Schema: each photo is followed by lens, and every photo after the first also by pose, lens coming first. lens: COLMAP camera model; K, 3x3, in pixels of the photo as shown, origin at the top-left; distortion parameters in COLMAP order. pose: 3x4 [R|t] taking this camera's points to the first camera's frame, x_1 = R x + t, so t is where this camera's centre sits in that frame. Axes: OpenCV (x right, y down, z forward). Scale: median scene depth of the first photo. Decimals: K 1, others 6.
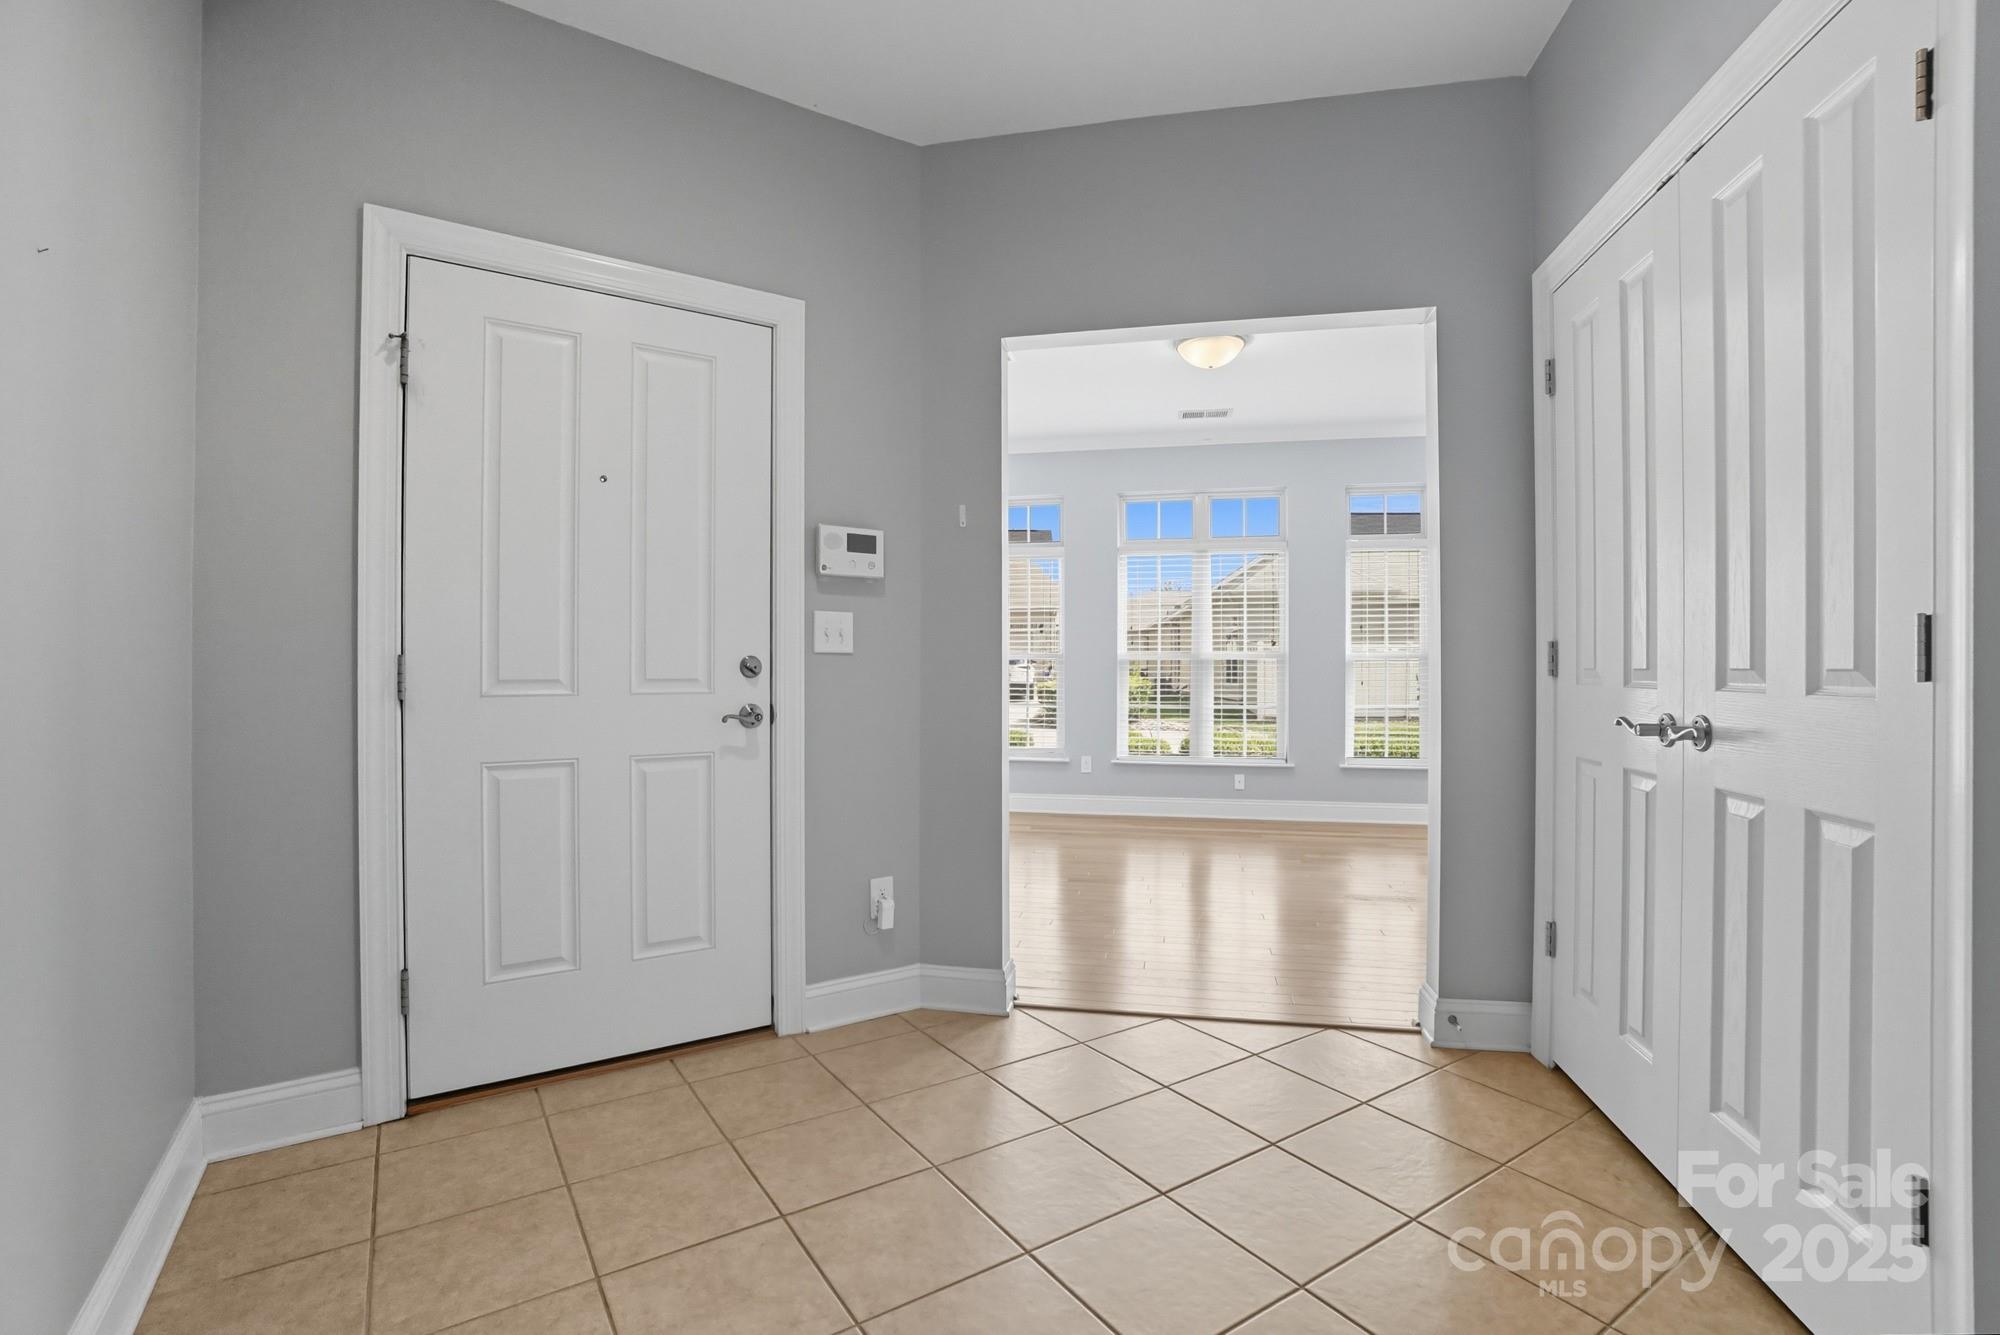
lens RADIAL K [[914.9, 0, 994.4], [0, 914.9, 664.4], [0, 0, 1]] dist [-0.016575, 0.001839]
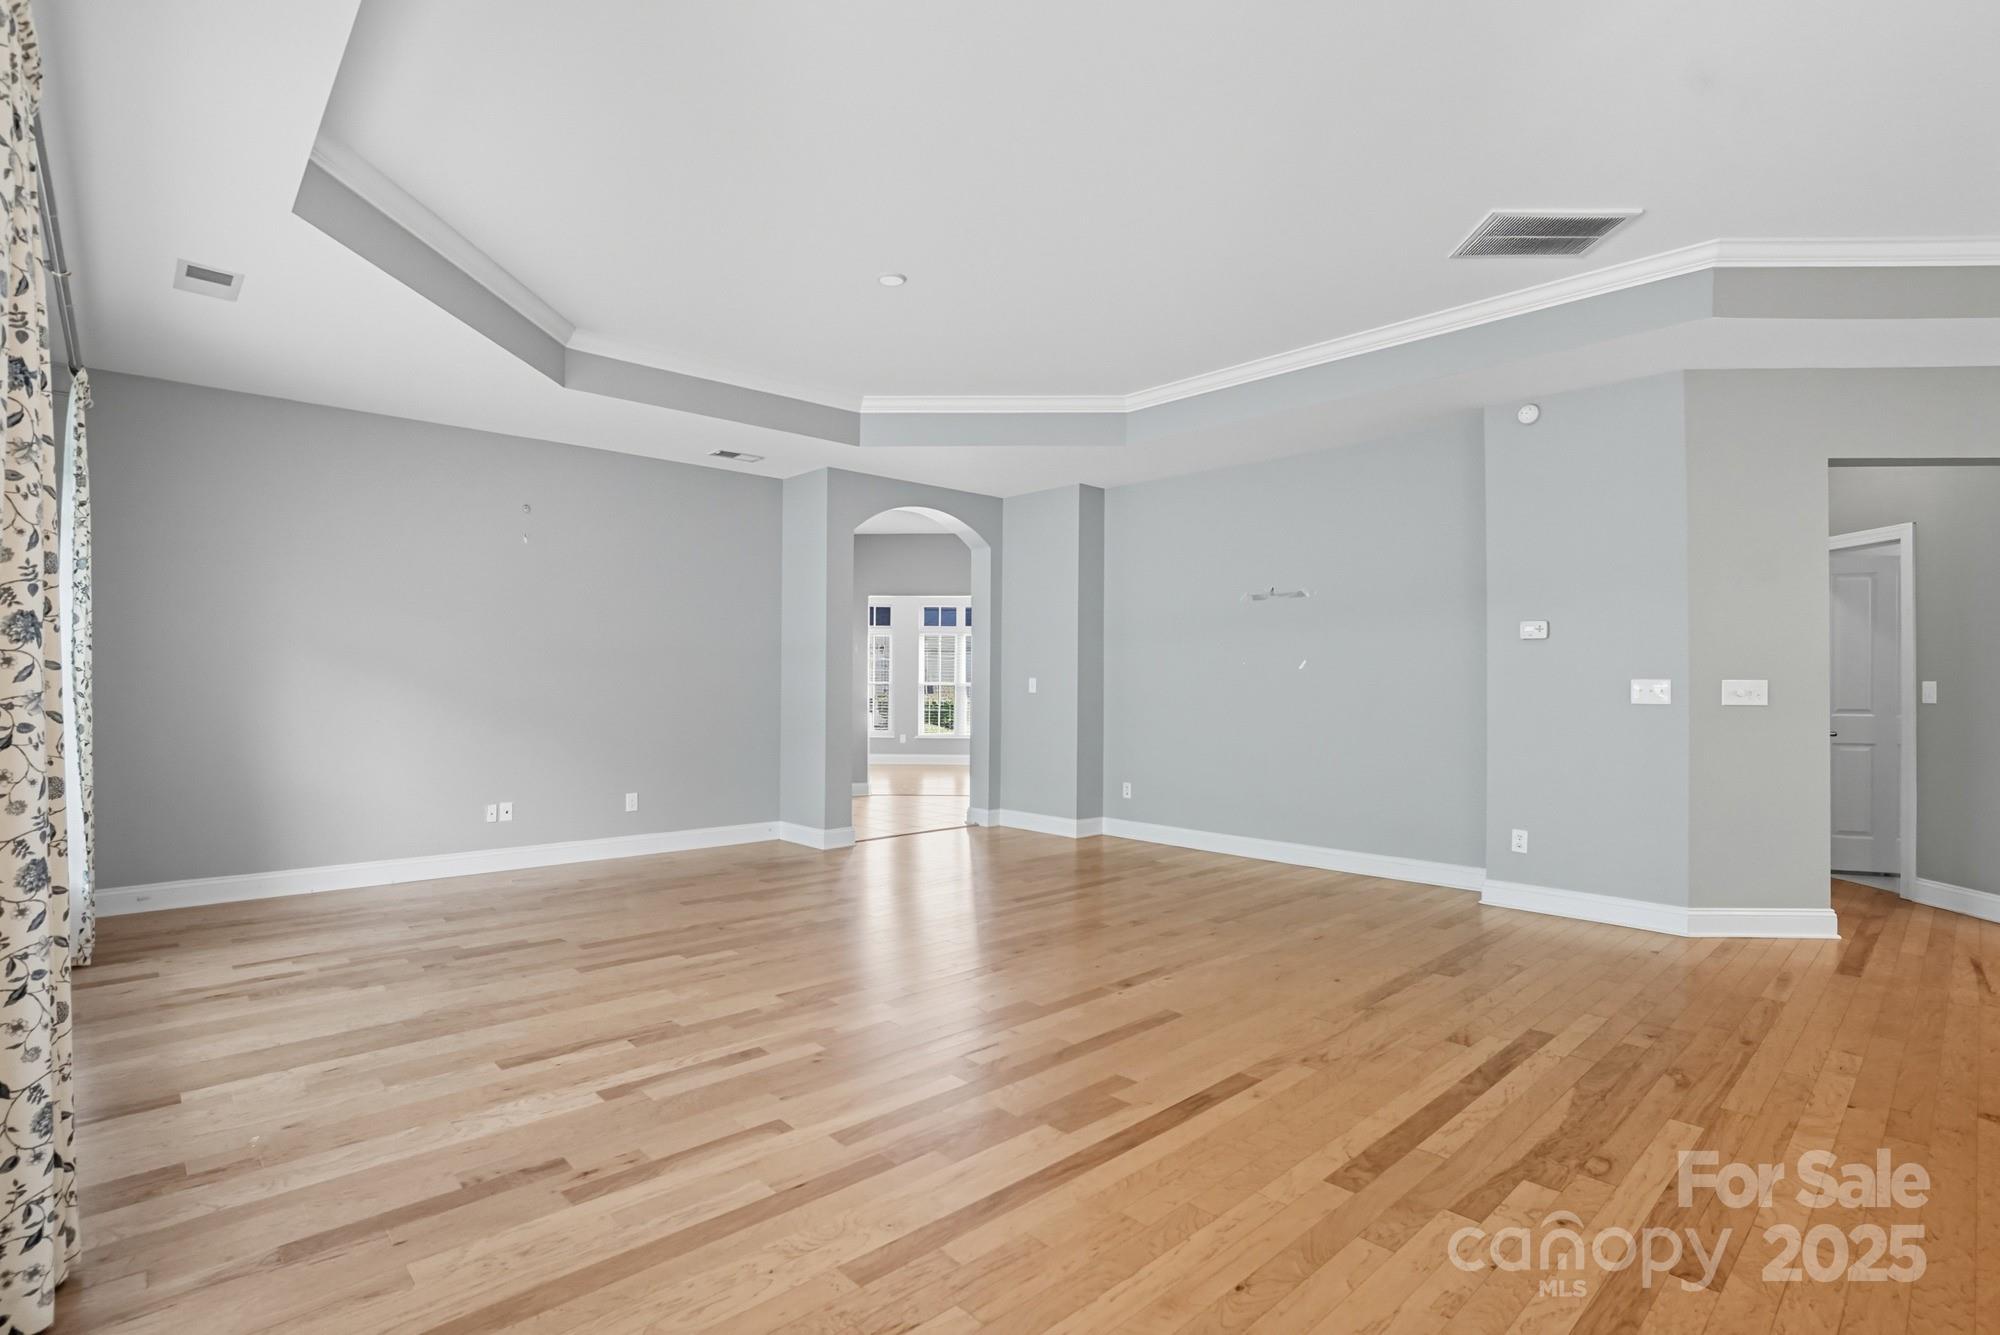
lens RADIAL K [[947.4, 0, 986.2], [0, 947.4, 674.1], [0, 0, 1]] dist [-0.035424, 0.002717]
pose [[0.986200, 0.006569, 0.165425, -0.149947], [-0.005543, 0.999962, -0.006660, -0.049115], [-0.165463, 0.005651, 0.986200, -2.576474]]
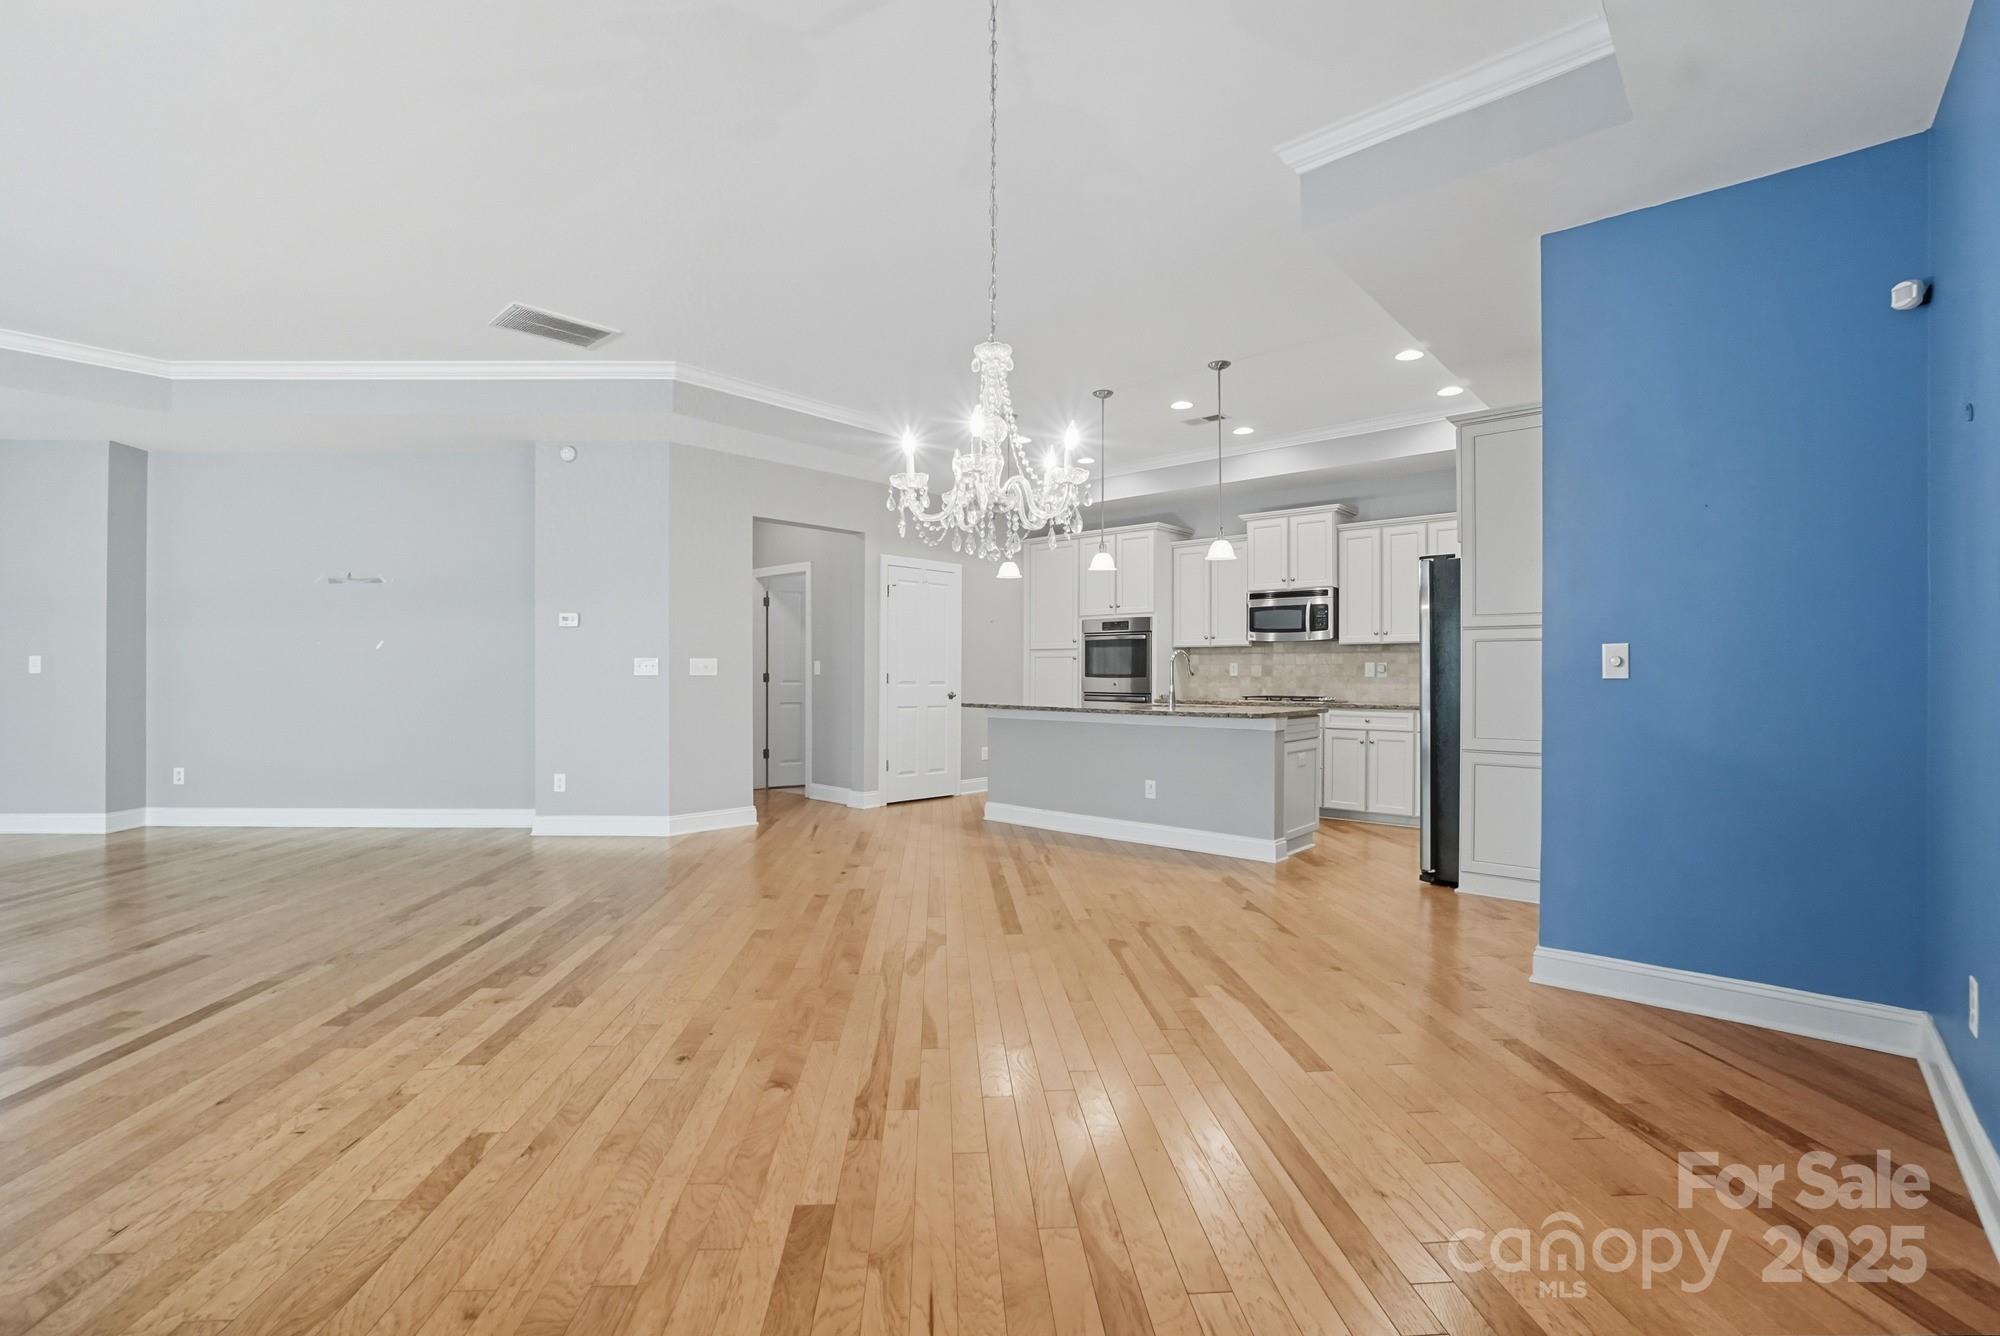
lens RADIAL K [[899.7, 0, 953.7], [0, 899.7, 666.9], [0, 0, 1]] dist [-0.021638, 0.002806]
pose [[0.536109, 0.007603, 0.844115, -0.199827], [-0.002582, 0.999970, -0.007366, -0.019062], [-0.844145, 0.001769, 0.536112, -3.015392]]
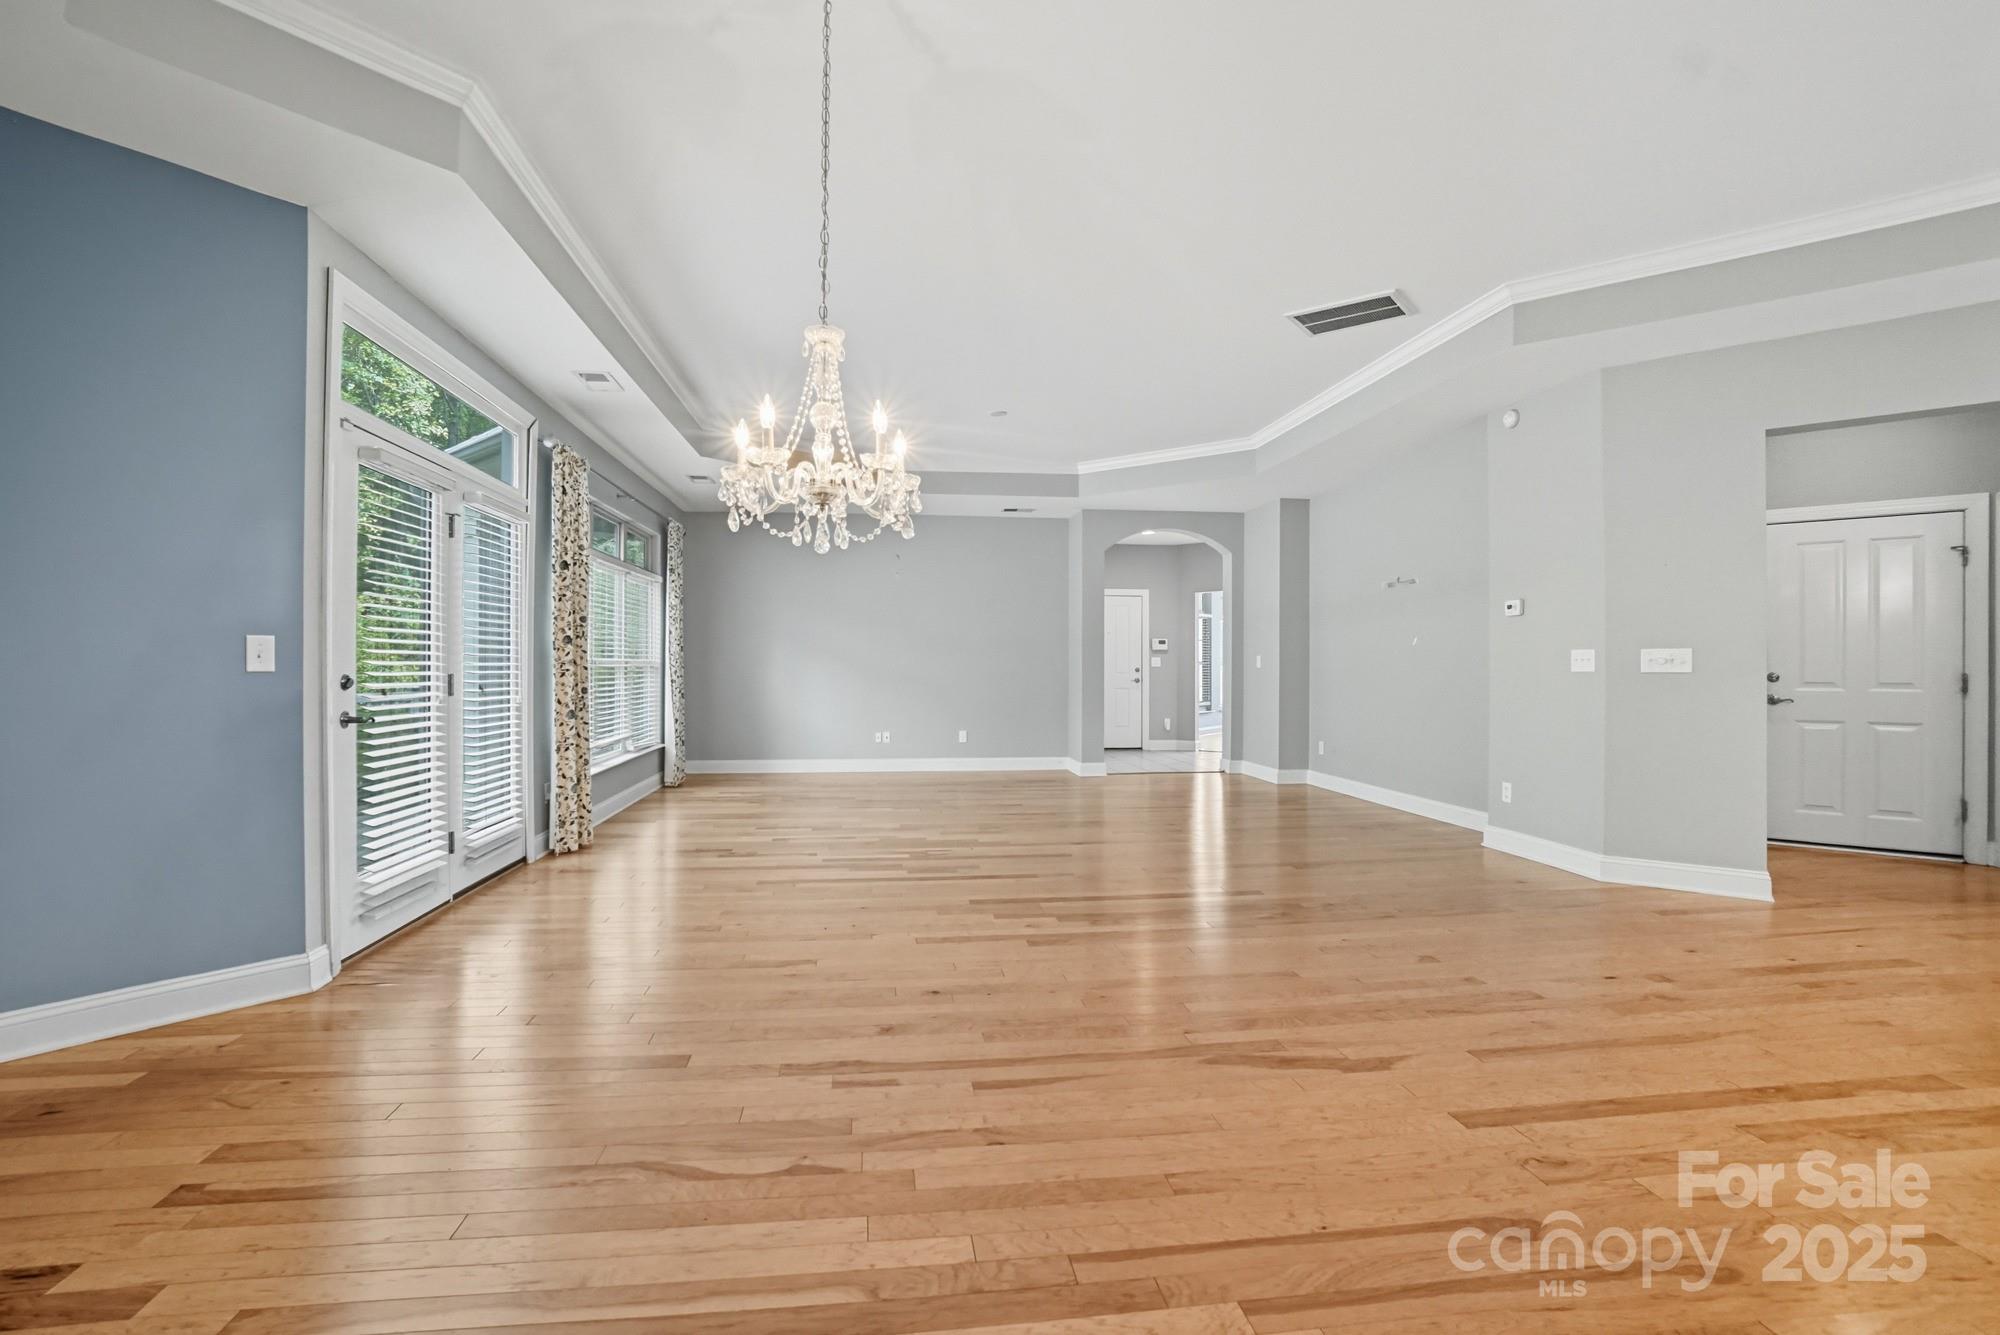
lens RADIAL K [[914.9, 0, 1012.5], [0, 914.9, 663.8], [0, 0, 1]] dist [-0.016575, 0.001839]
pose [[0.903503, 0.000518, -0.428582, 1.088618], [-0.000264, 1.000000, 0.000652, -0.029594], [0.428582, -0.000476, 0.903503, -3.281288]]
